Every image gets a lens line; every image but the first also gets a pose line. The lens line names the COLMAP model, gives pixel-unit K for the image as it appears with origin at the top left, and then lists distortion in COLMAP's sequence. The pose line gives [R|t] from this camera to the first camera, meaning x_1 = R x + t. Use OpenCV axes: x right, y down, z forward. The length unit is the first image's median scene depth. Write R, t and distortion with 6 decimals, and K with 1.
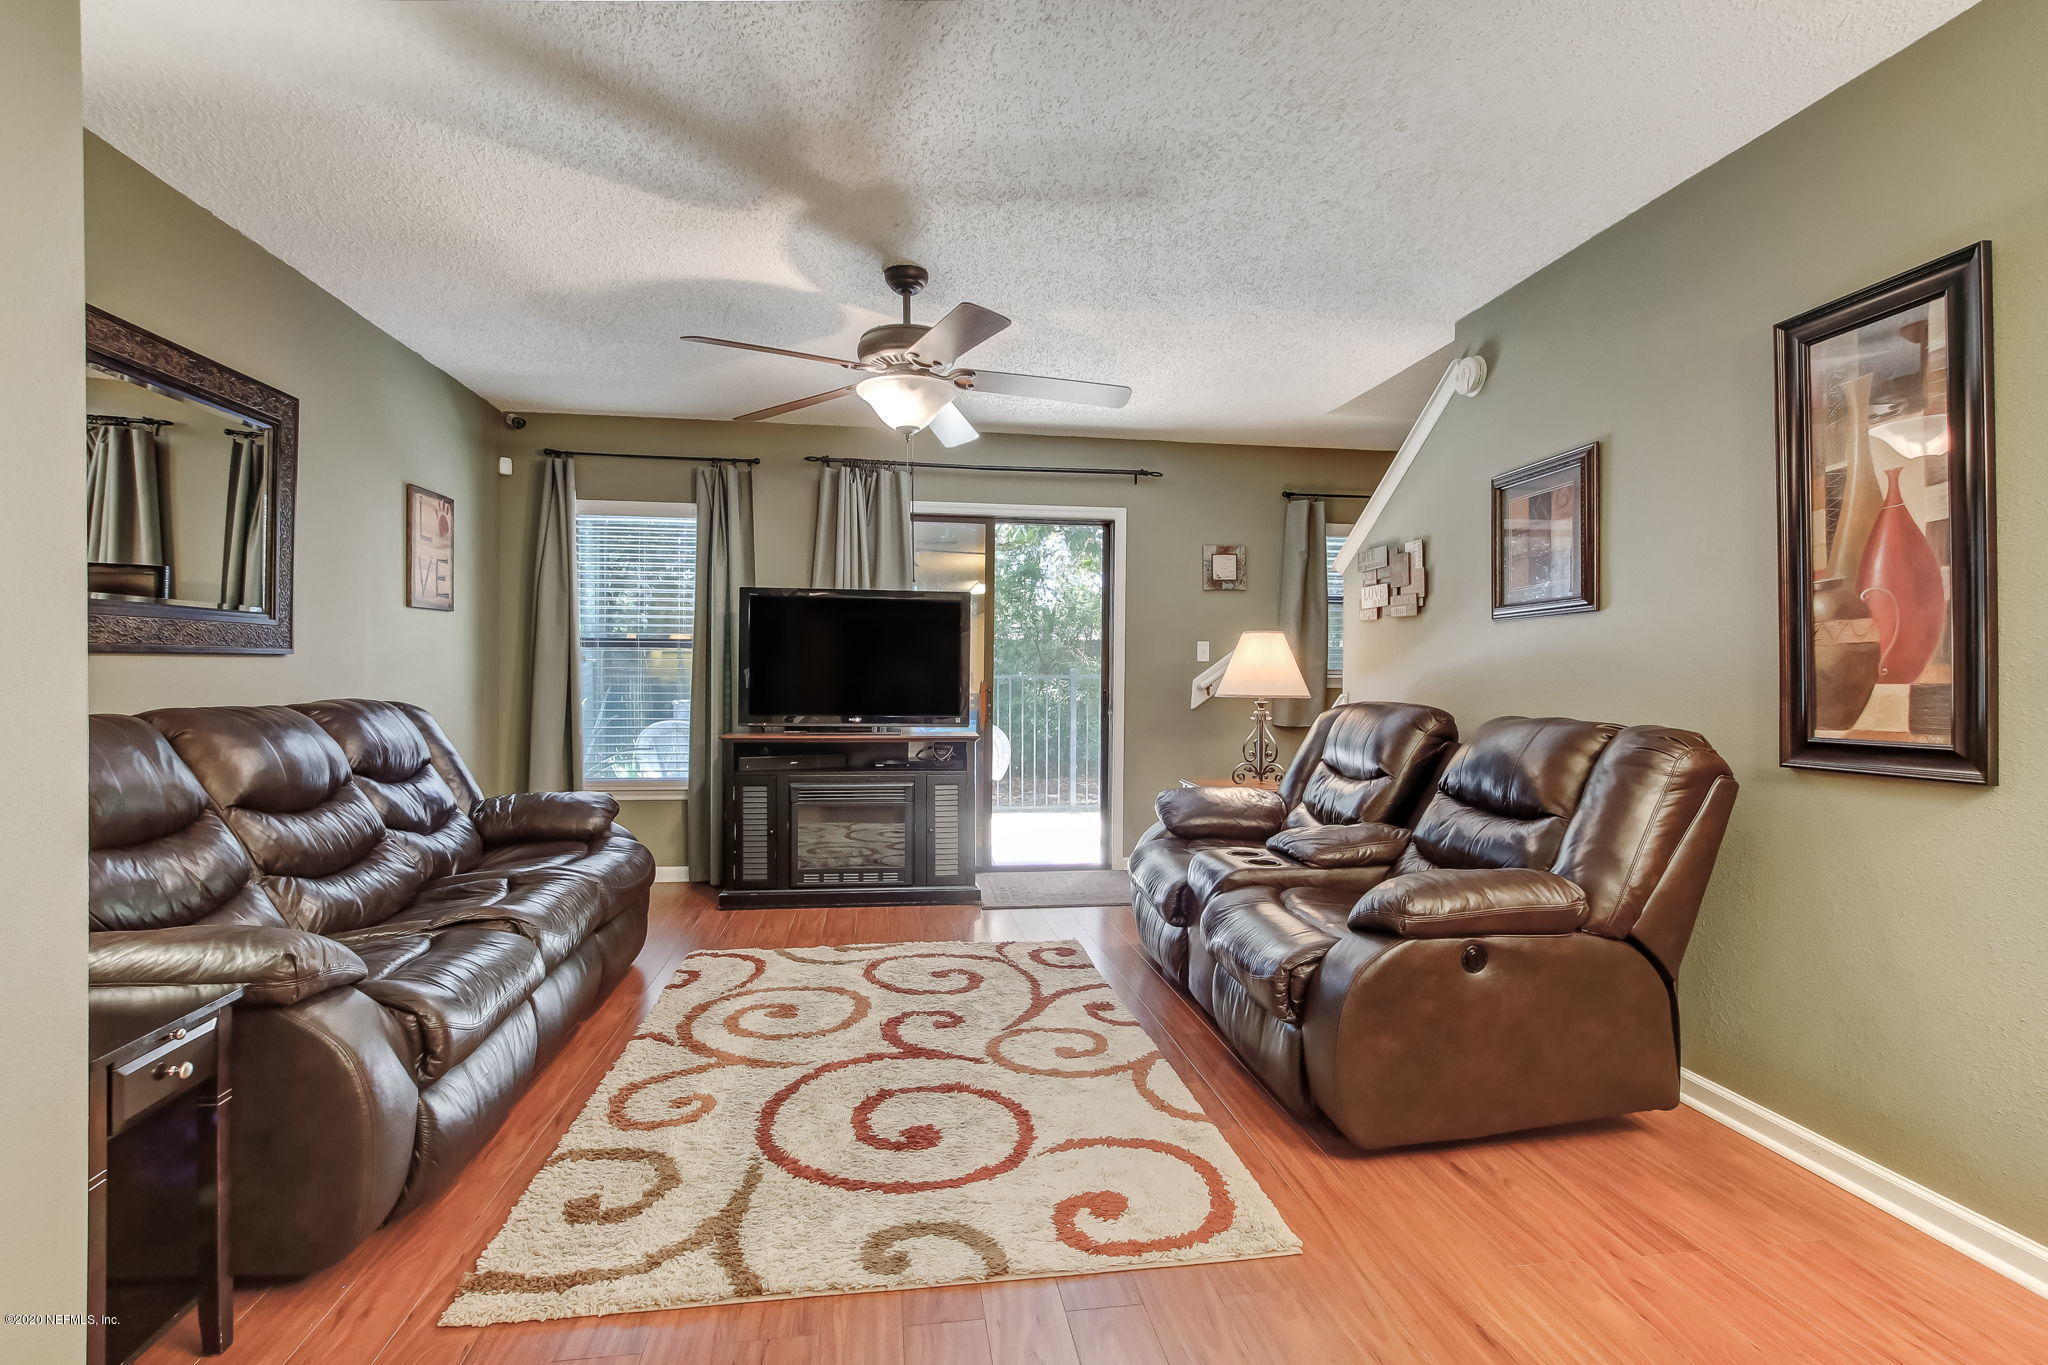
lens RADIAL K [[963.8, 0, 1024.0], [0, 963.8, 682.5], [0, 0, 1]] dist [-0.013618, 0.000080]
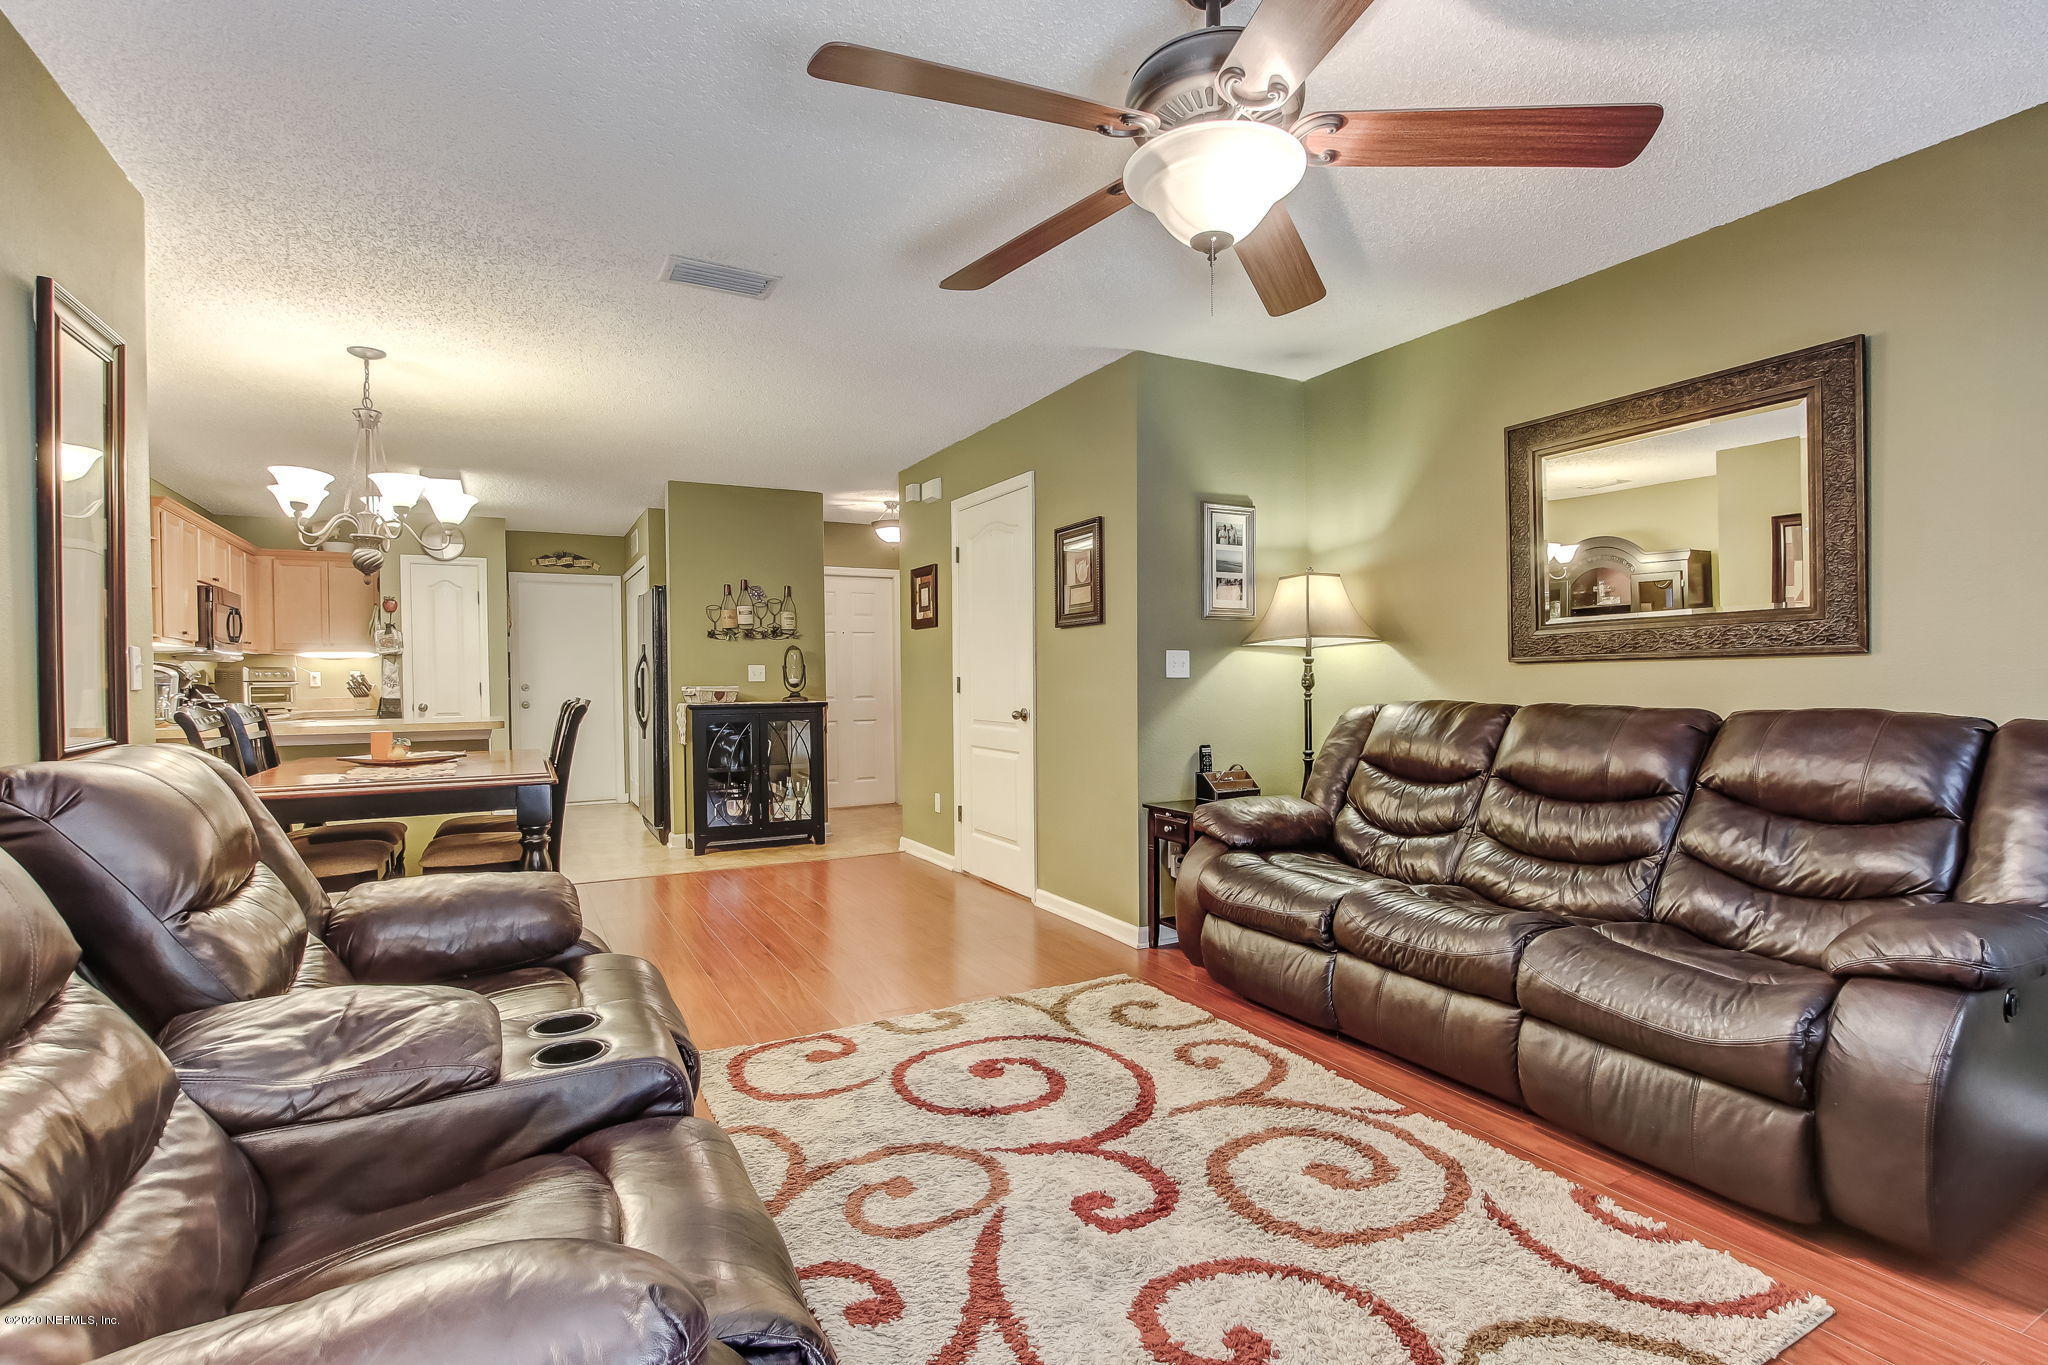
lens RADIAL K [[976.5, 0, 1024.0], [0, 976.5, 682.5], [0, 0, 1]] dist [-0.004379, -0.000271]
pose [[-0.939158, 0.004548, -0.343455, 0.183475], [-0.000226, 0.999904, 0.013857, -0.015000], [0.343485, 0.013091, -0.939067, 1.515768]]
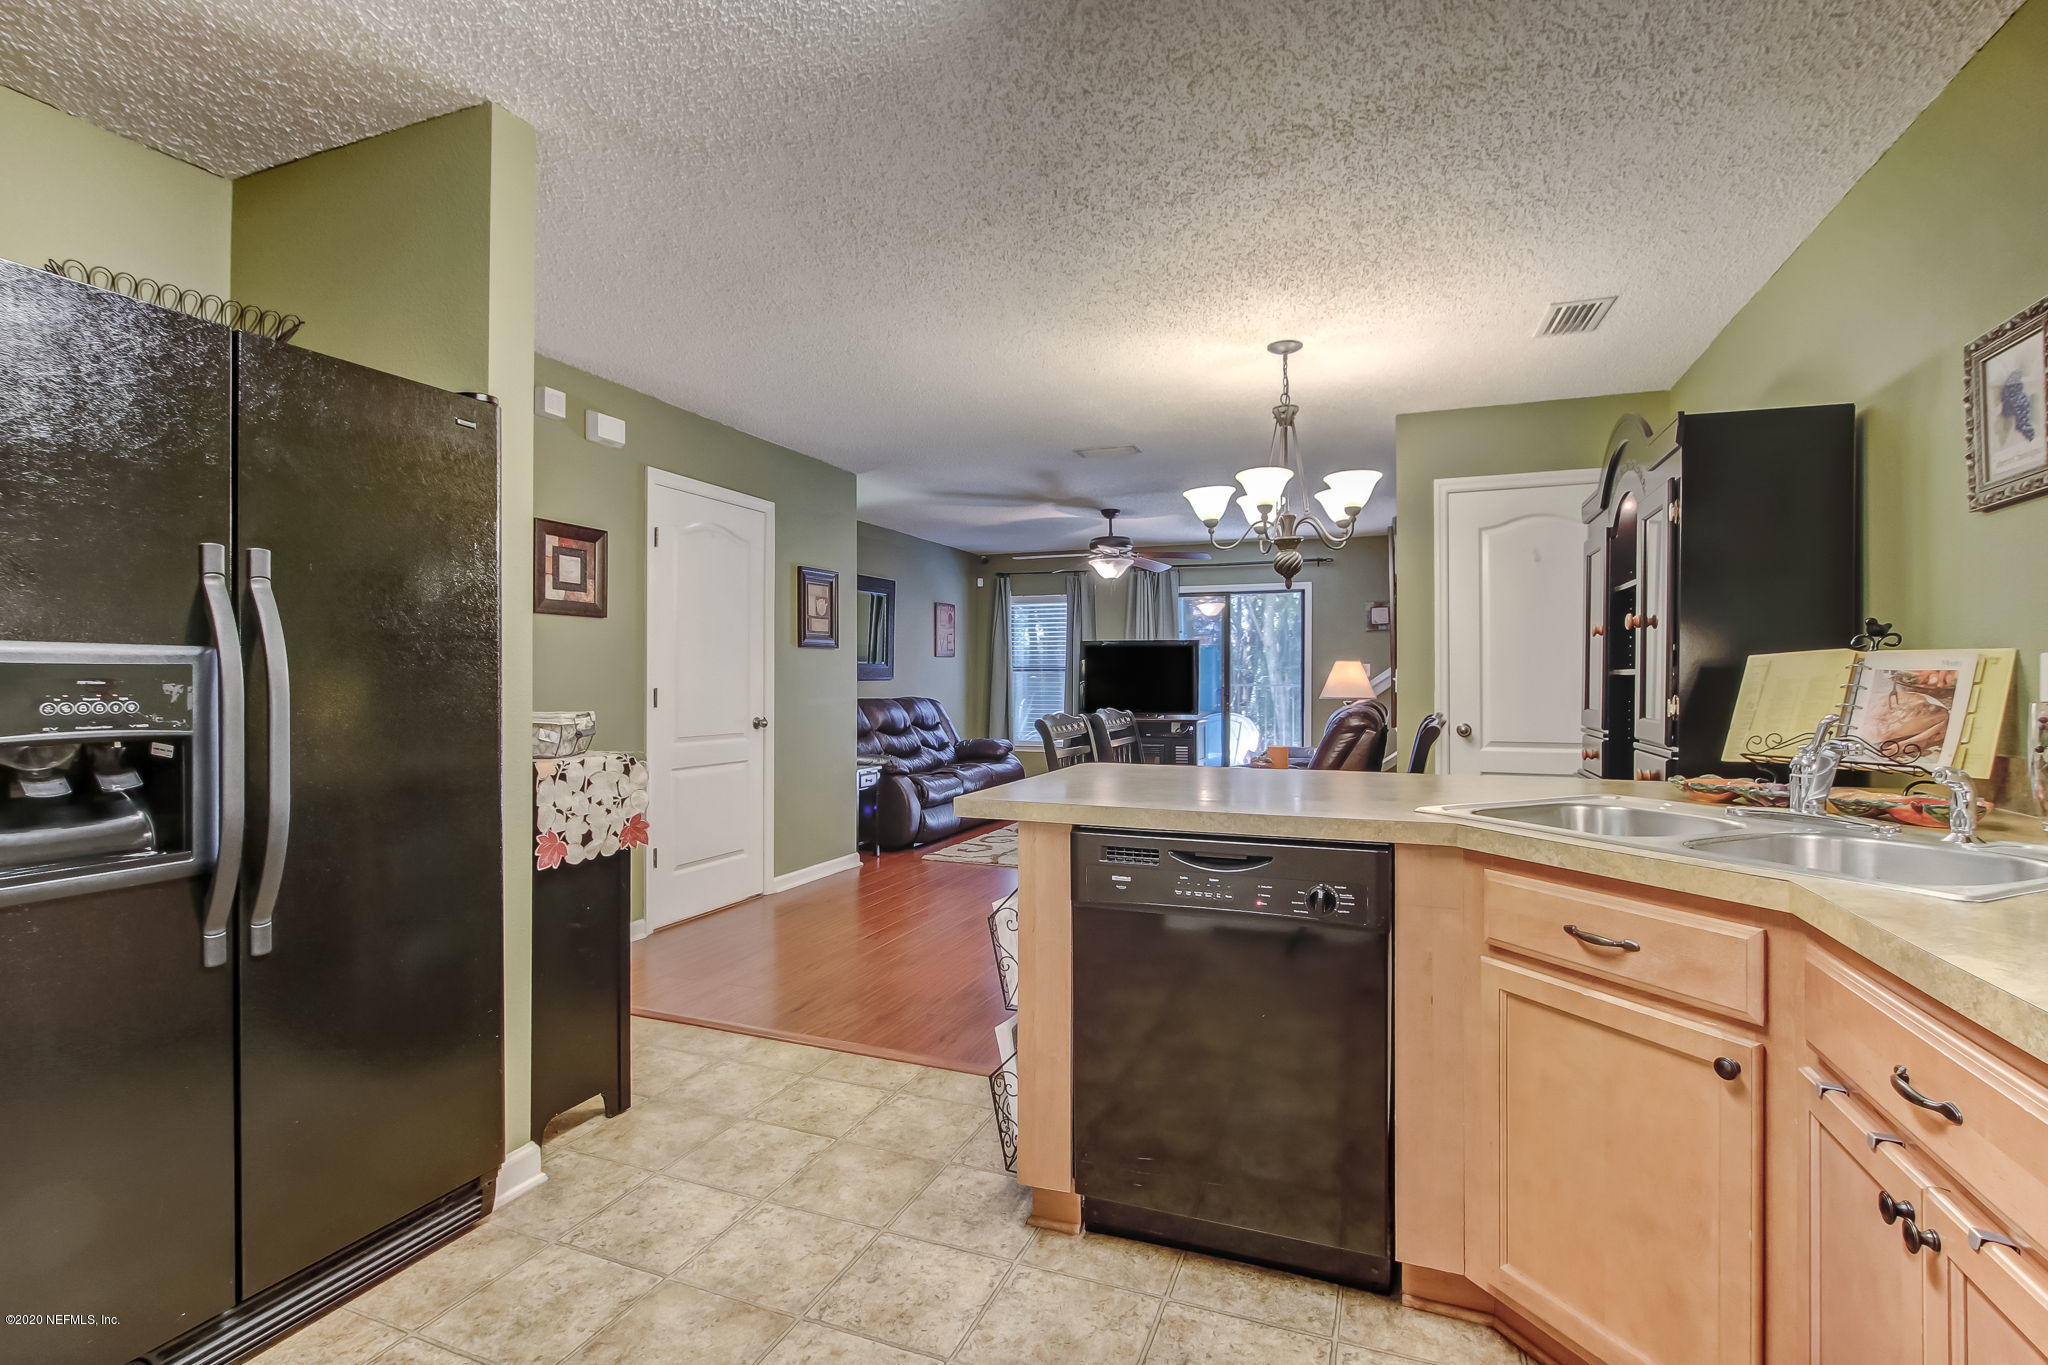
lens RADIAL K [[976.5, 0, 1024.0], [0, 976.5, 682.5], [0, 0, 1]] dist [-0.004379, -0.000271]
pose [[0.867761, -0.004510, -0.496961, 0.850711], [-0.000701, 0.999947, -0.010297, 0.005144], [0.496981, 0.009283, 0.867712, -1.111060]]
